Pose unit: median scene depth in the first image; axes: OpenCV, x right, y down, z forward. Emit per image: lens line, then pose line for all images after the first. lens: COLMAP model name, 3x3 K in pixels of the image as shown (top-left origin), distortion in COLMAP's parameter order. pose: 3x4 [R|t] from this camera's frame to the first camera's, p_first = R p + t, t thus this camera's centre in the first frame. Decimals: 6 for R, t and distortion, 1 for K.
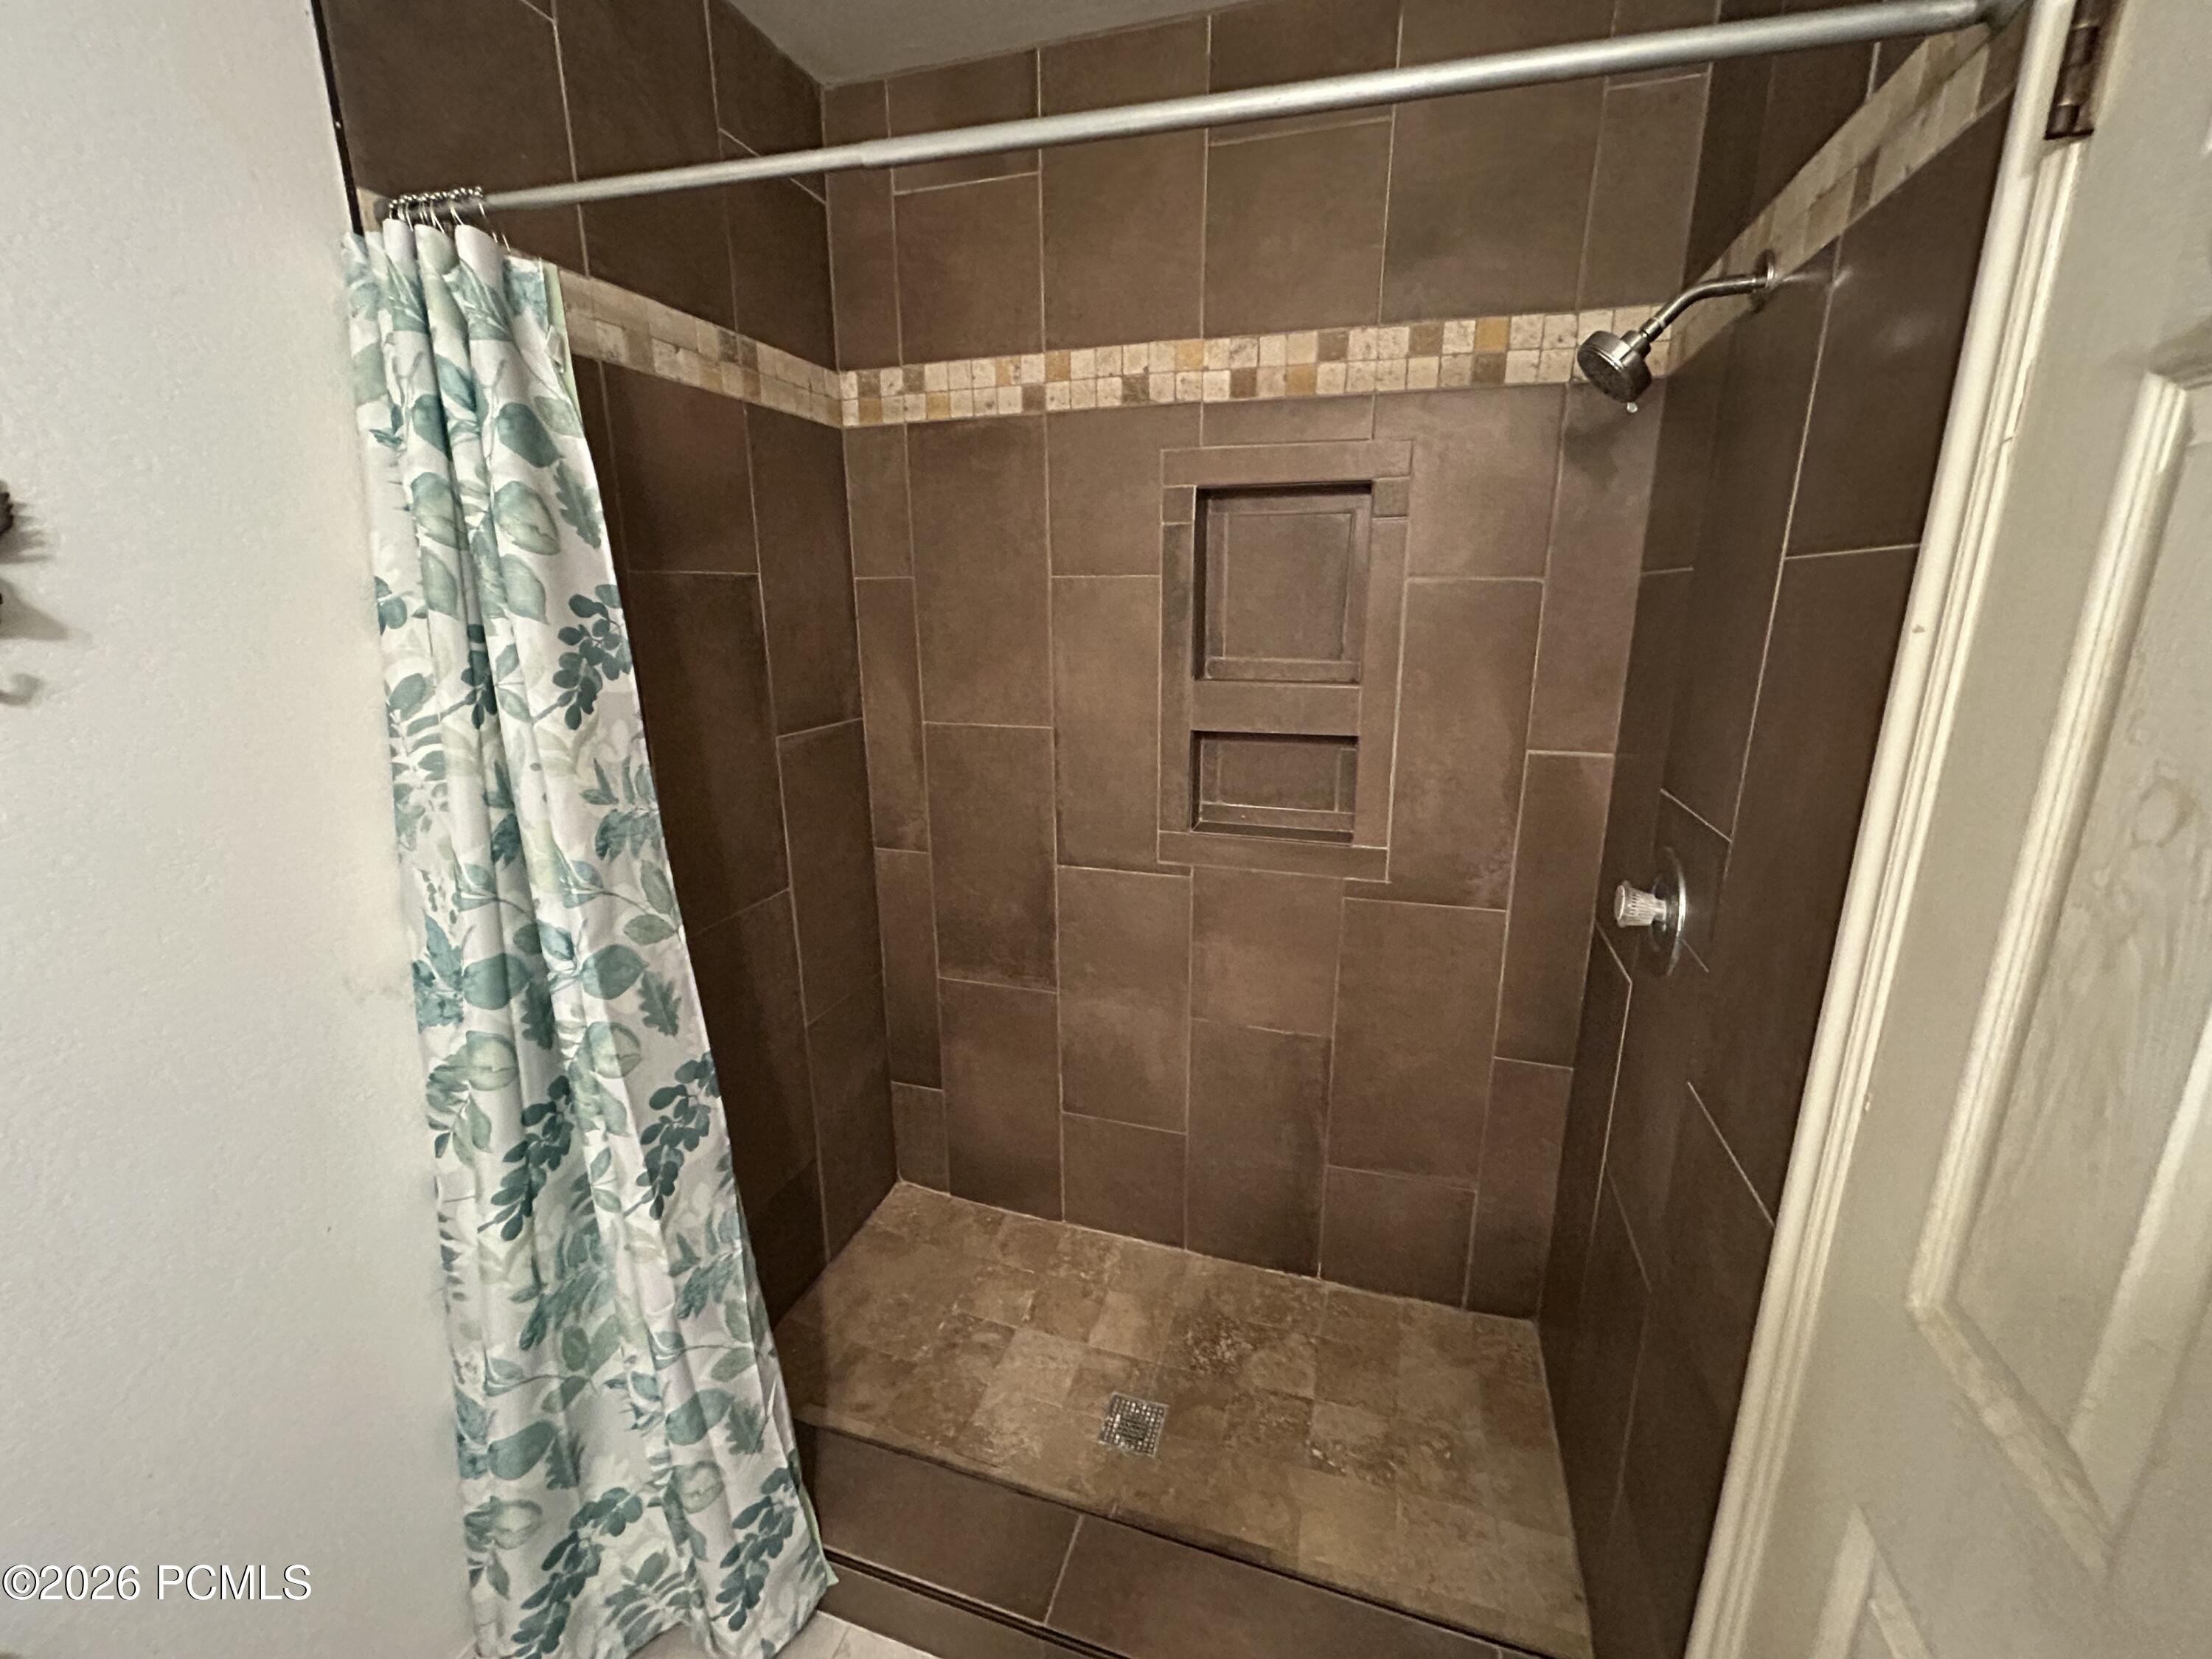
lens RADIAL K [[892.7, 0, 1106.8], [0, 892.7, 828.0], [0, 0, 1]] dist [-0.002378, 0.000984]
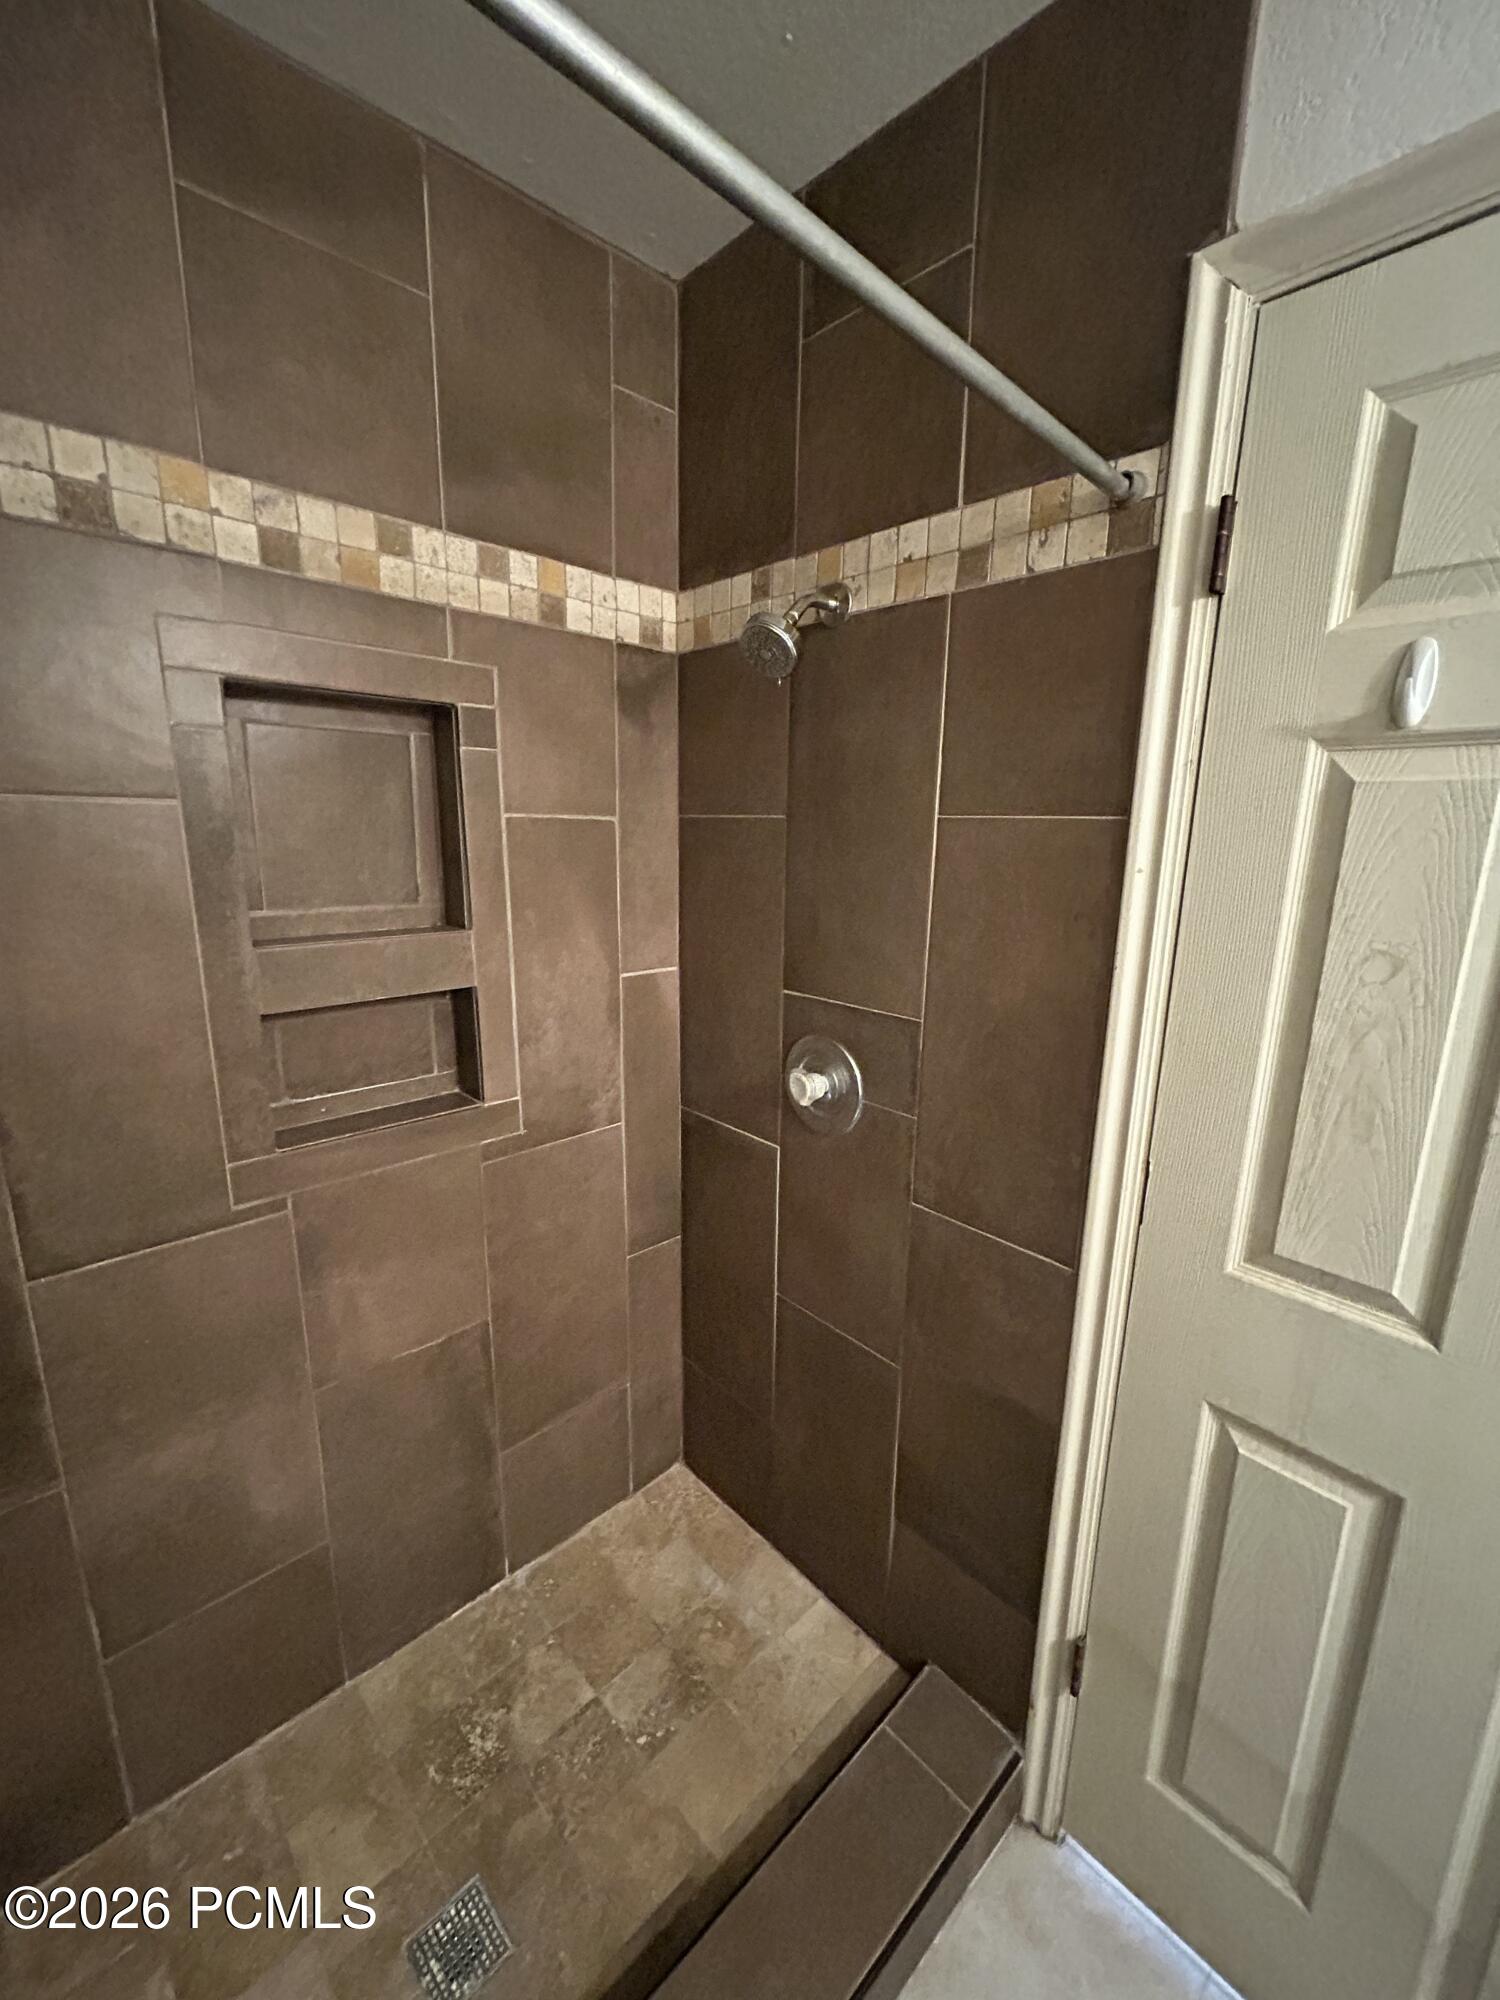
lens RADIAL K [[807.1, 0, 750.4], [0, 807.1, 1000.5], [0, 0, 1]] dist [-0.002378, 0.000984]
pose [[0.487289, -0.177007, 0.855113, -0.295320], [0.201230, 0.975647, 0.087286, -0.109164], [-0.849738, 0.129541, 0.511042, 0.367041]]
